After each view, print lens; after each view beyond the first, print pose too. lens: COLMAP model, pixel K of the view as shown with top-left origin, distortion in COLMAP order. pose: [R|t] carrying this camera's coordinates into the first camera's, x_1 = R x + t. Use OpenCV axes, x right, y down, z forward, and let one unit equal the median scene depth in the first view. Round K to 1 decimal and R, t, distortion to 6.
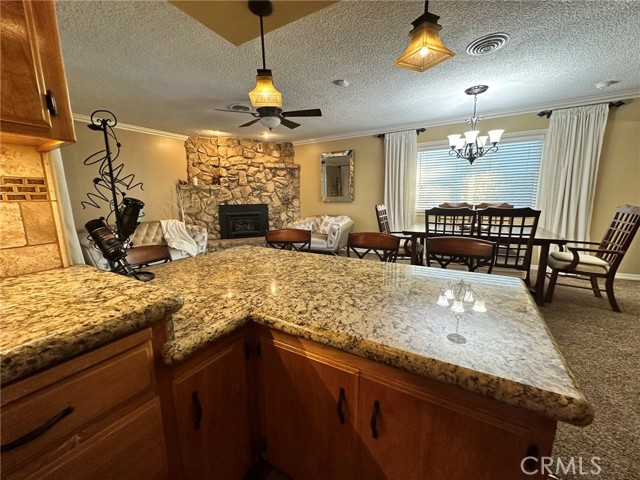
lens RADIAL K [[255.0, 0, 318.3], [0, 255.0, 239.8], [0, 0, 1]] dist [-0.002652, 0.000863]
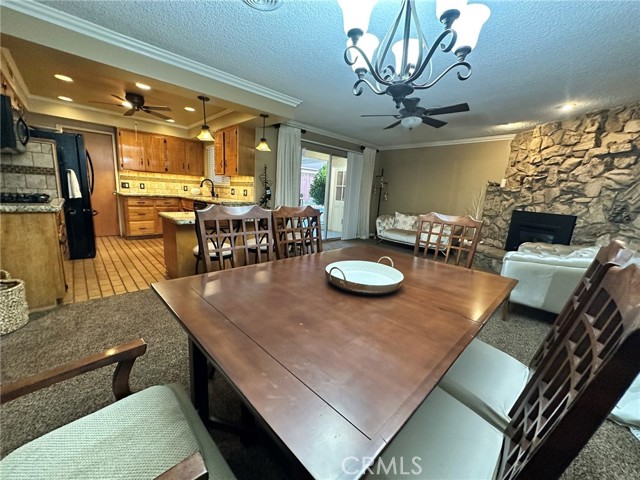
lens RADIAL K [[255.0, 0, 320.1], [0, 255.0, 239.4], [0, 0, 1]] dist [-0.002652, 0.000863]
pose [[-0.262263, 0.179086, -0.948233, 0.595959], [-0.213190, 0.947597, 0.237930, -0.110271], [0.941153, 0.264554, -0.210340, 0.611692]]
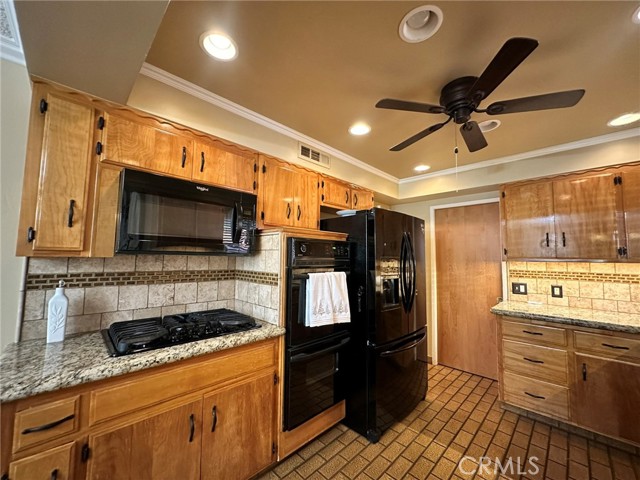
lens RADIAL K [[255.0, 0, 320.2], [0, 255.0, 240.0], [0, 0, 1]] dist [-0.002652, 0.000863]
pose [[-0.970111, 0.019819, 0.241852, 0.068831], [0.042279, 0.995220, 0.088035, -0.069315], [-0.238951, 0.095629, -0.966311, 0.203446]]
